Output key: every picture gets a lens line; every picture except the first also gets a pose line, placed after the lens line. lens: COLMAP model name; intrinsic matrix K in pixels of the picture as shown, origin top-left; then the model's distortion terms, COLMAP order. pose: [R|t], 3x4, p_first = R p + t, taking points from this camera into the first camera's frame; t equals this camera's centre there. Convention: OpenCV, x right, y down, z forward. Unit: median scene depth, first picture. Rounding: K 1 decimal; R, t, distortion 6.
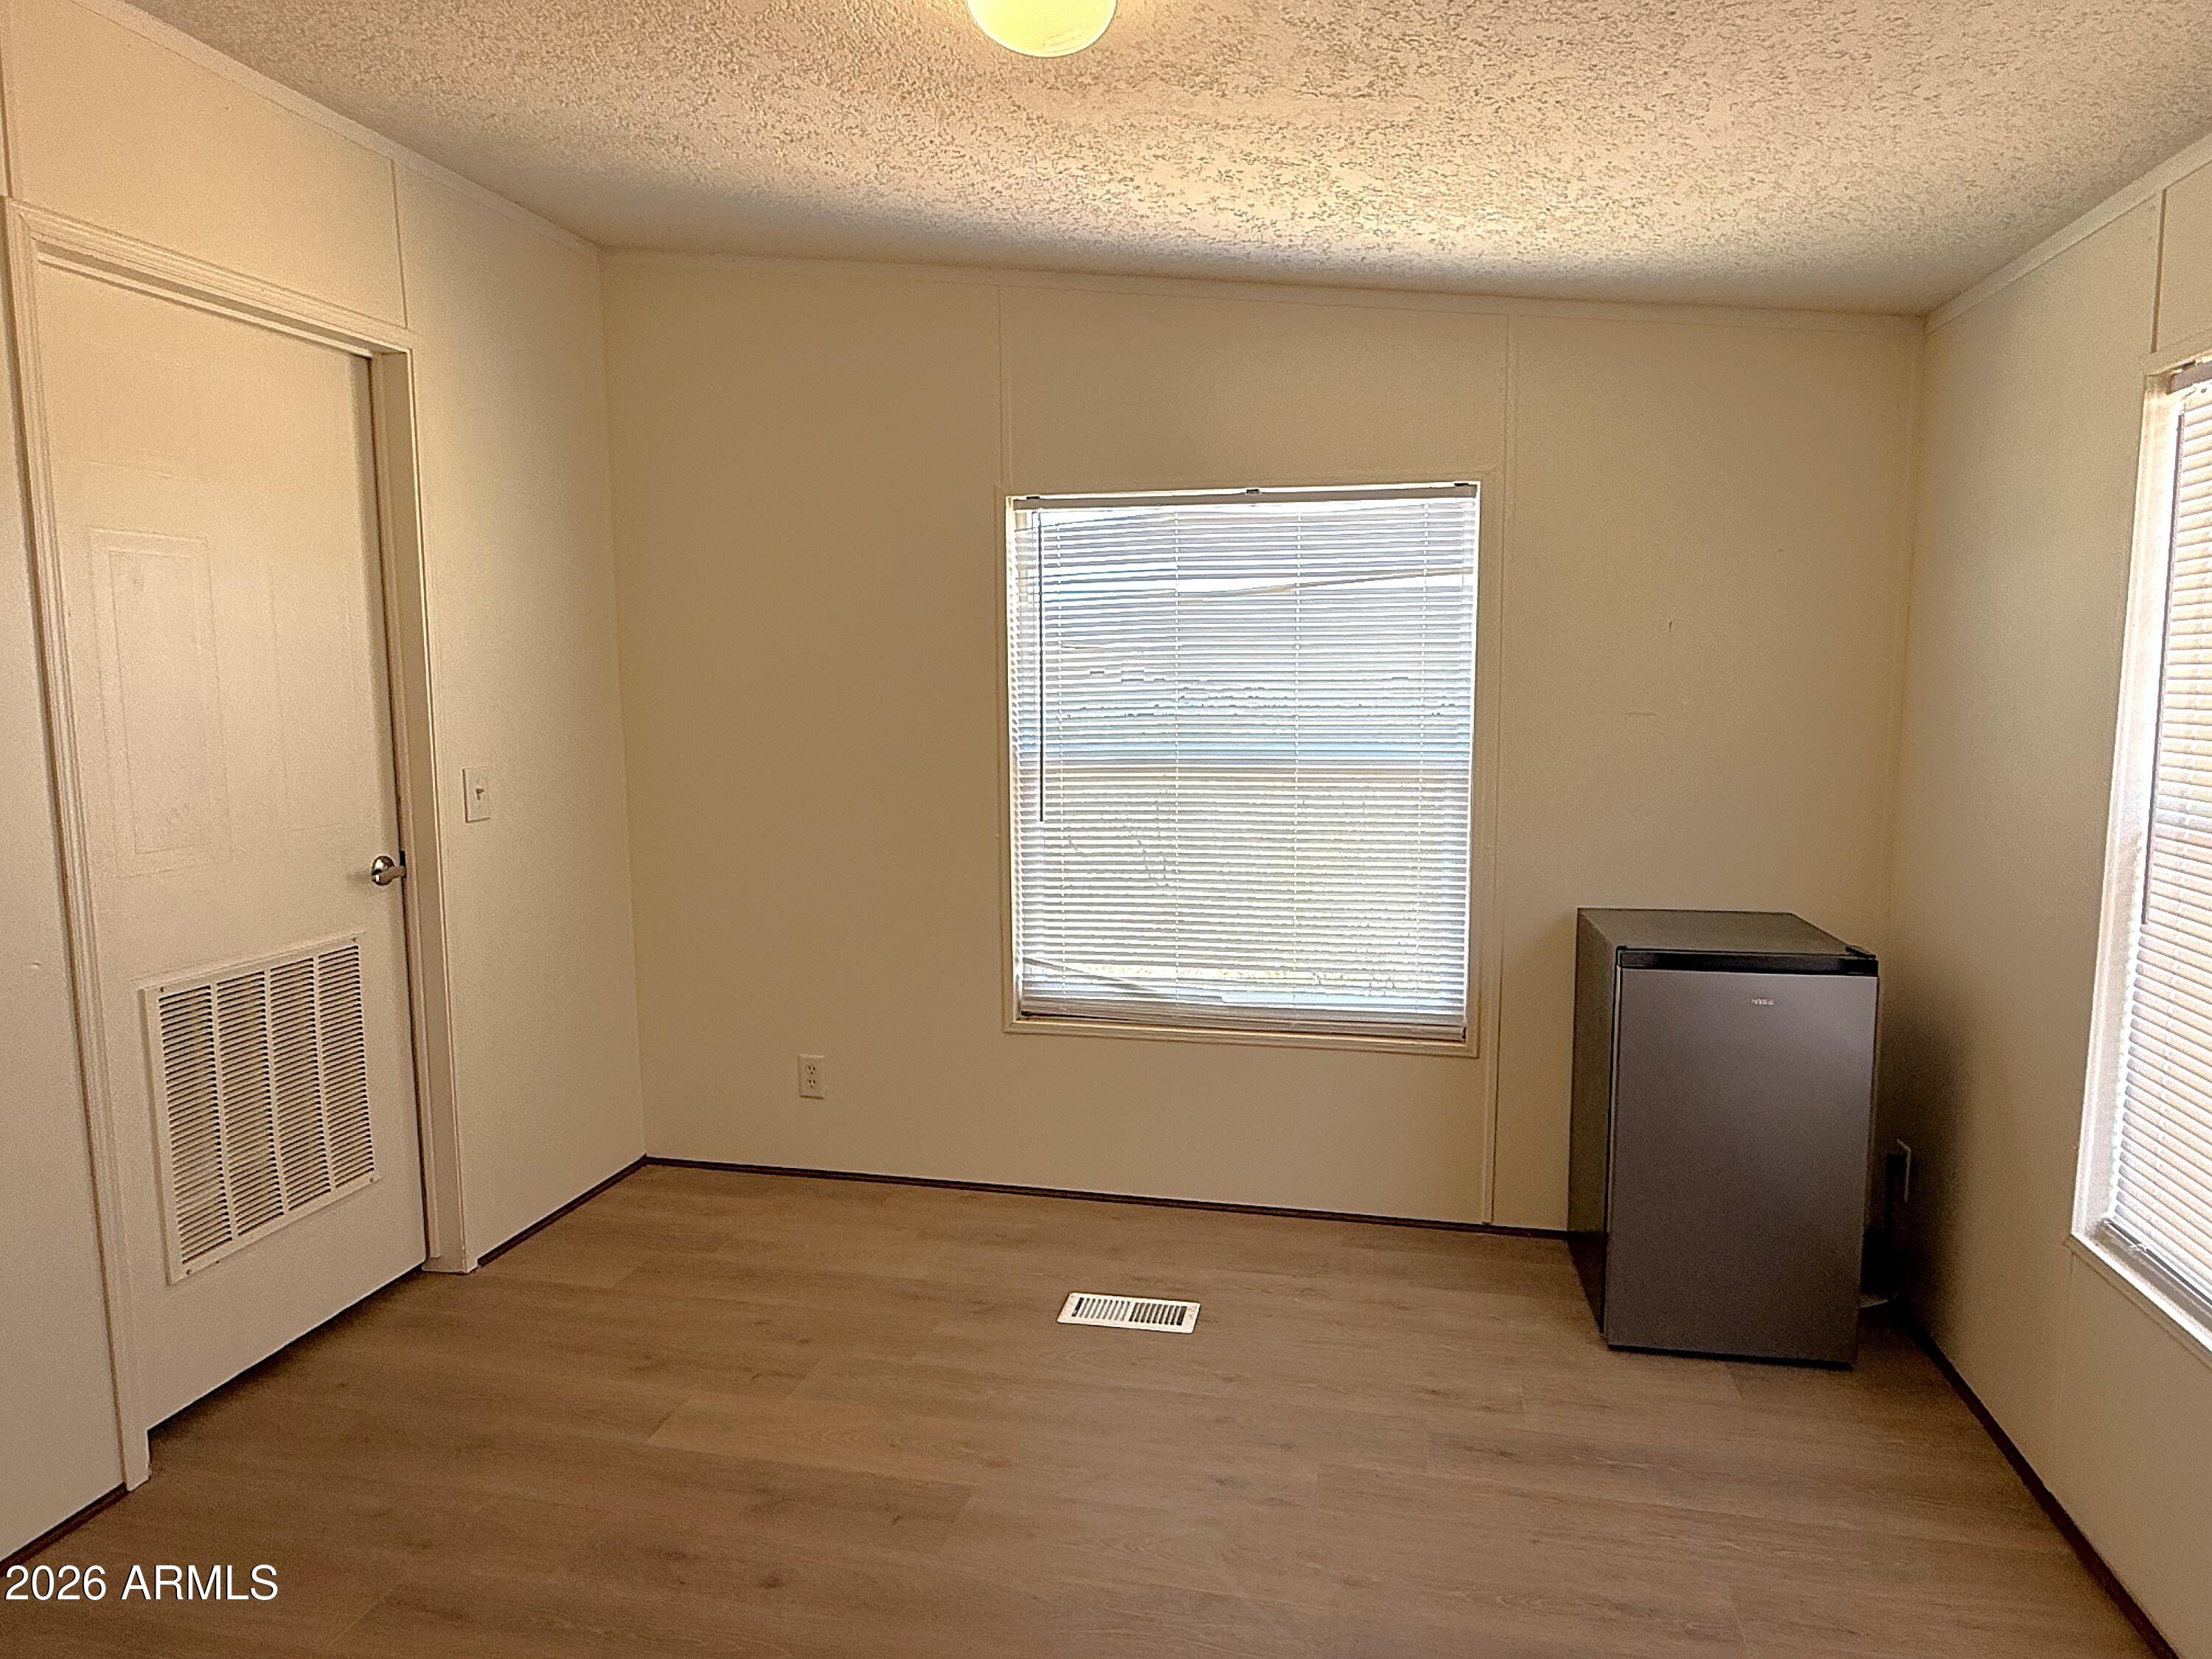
lens RADIAL K [[1363.2, 0, 1110.0], [0, 1363.2, 822.5], [0, 0, 1]] dist [0.001527, 0.000135]
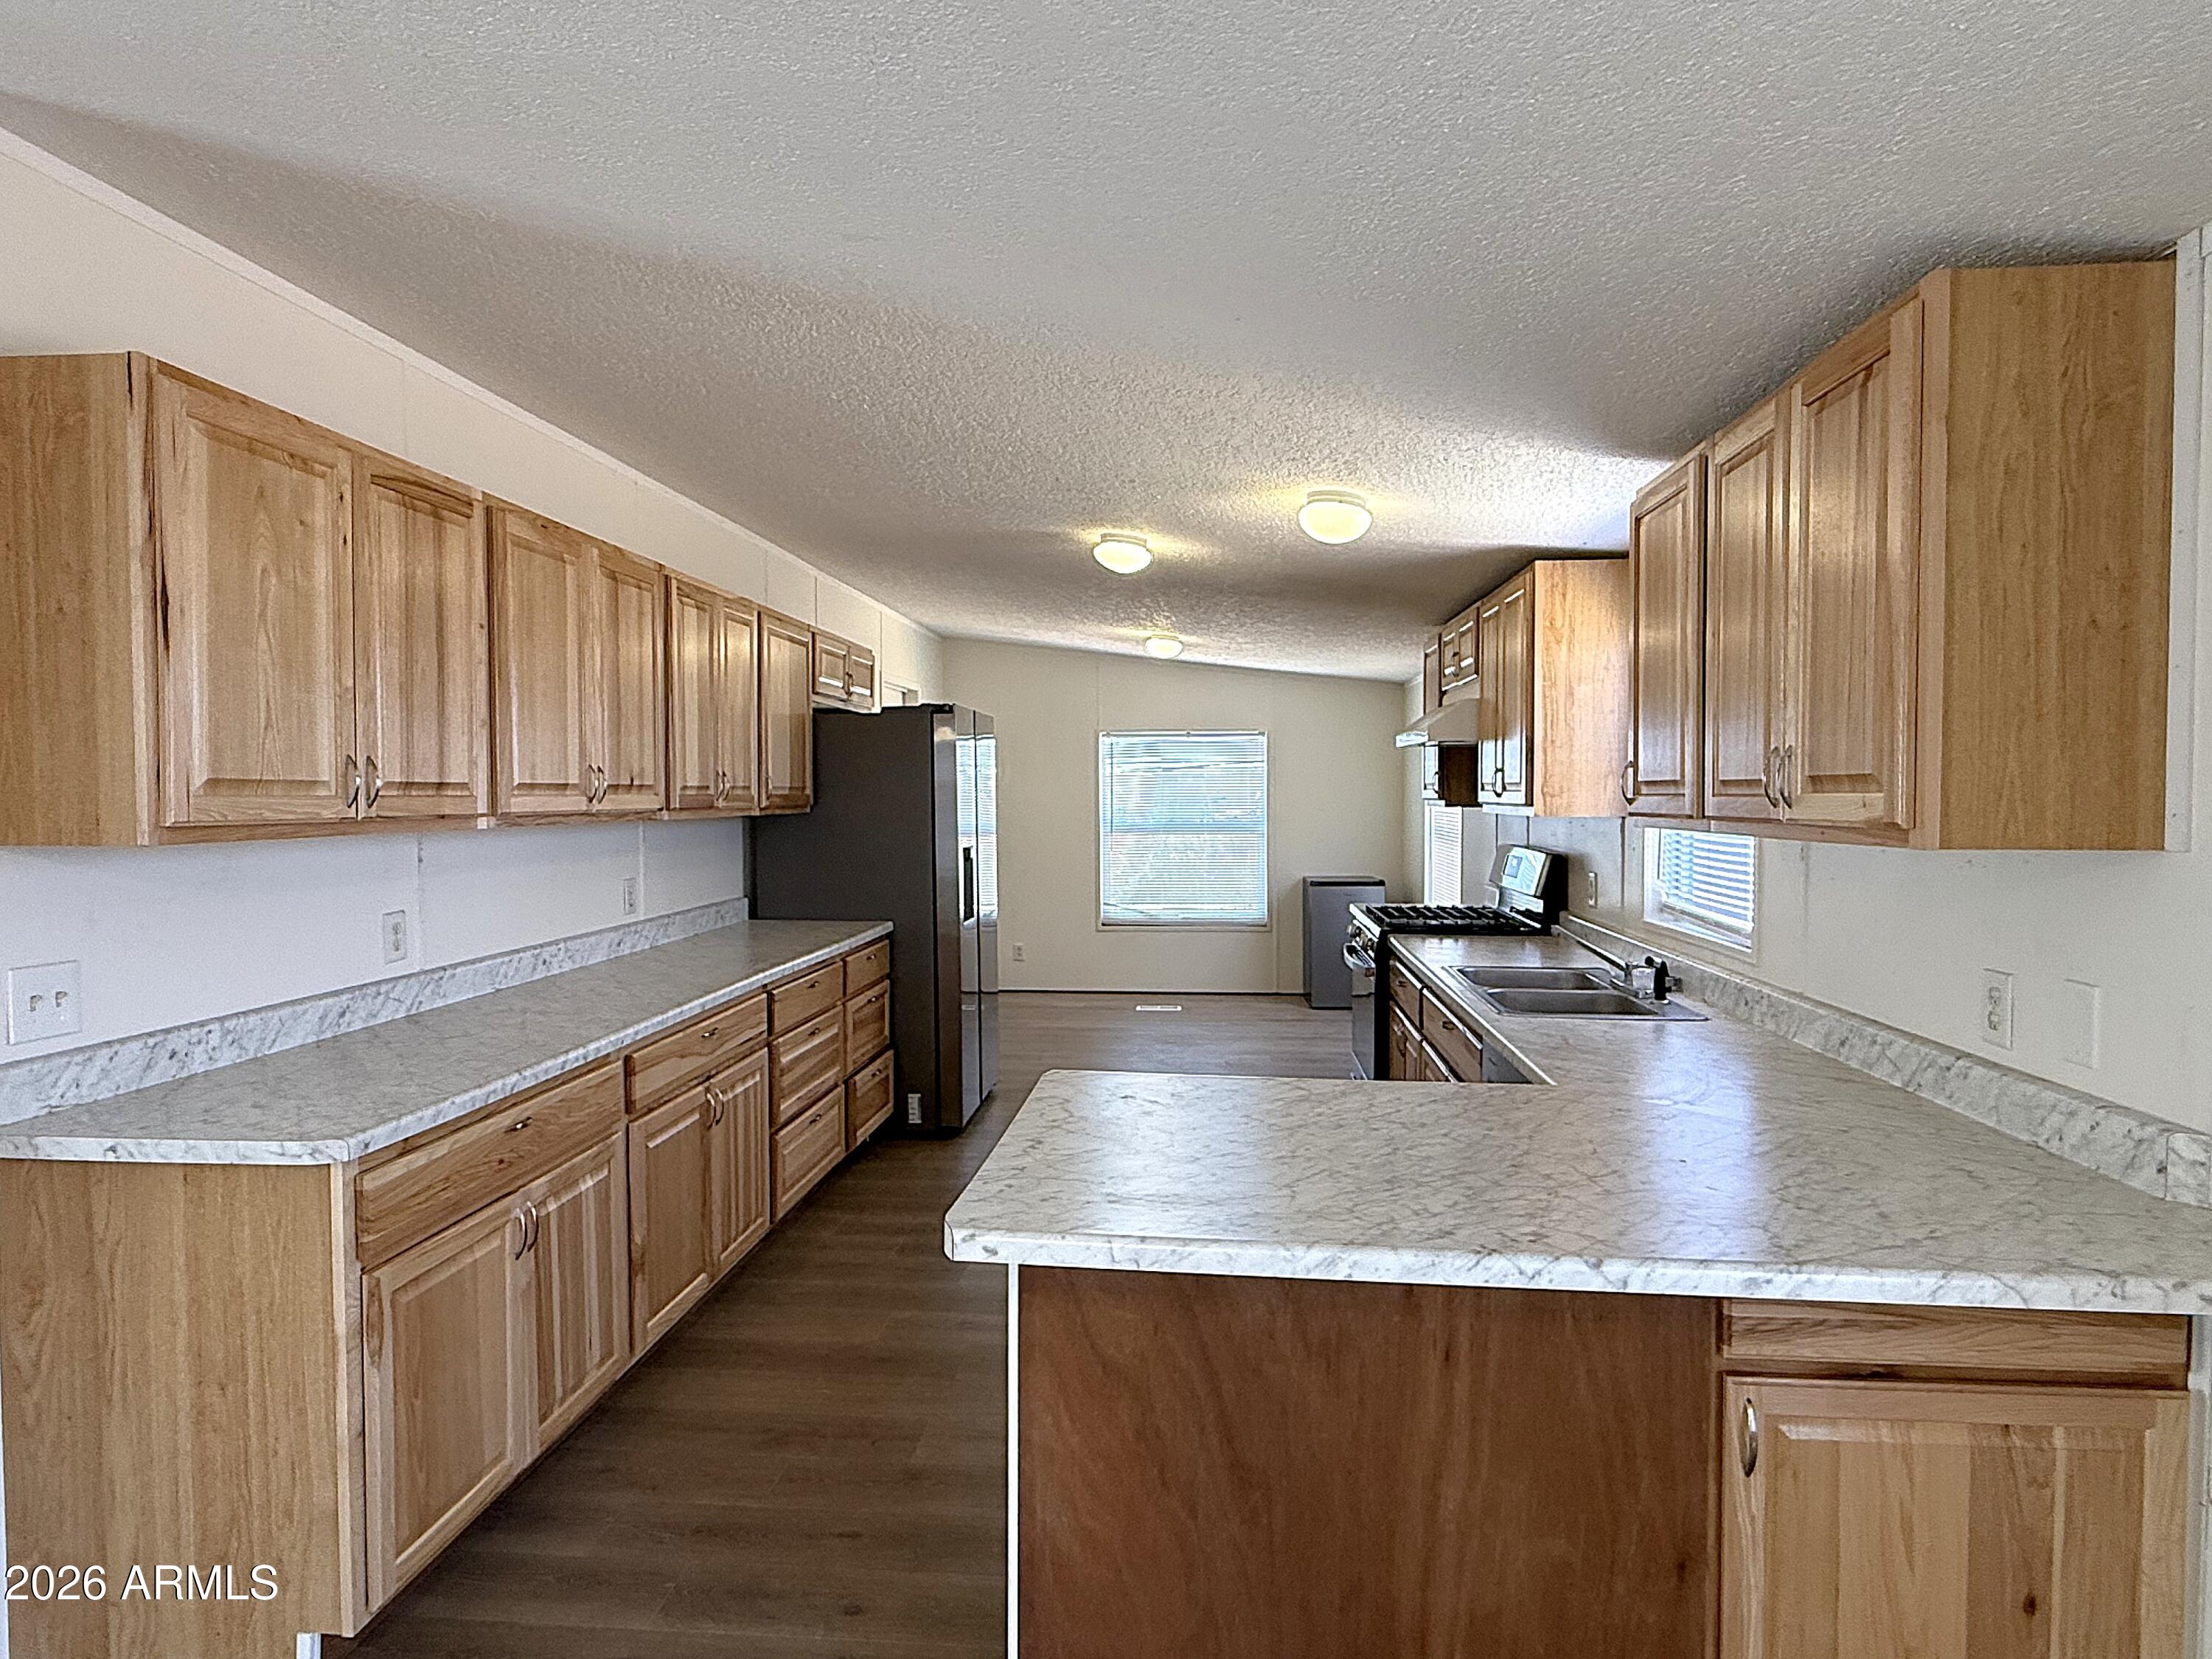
lens RADIAL K [[1268.3, 0, 1105.9], [0, 1268.3, 819.5], [0, 0, 1]] dist [0.002735, -0.001504]
pose [[0.994111, -0.000508, 0.108369, -0.344321], [0.010847, 0.995433, -0.094840, 0.181365], [-0.107826, 0.095457, 0.989576, -1.539373]]
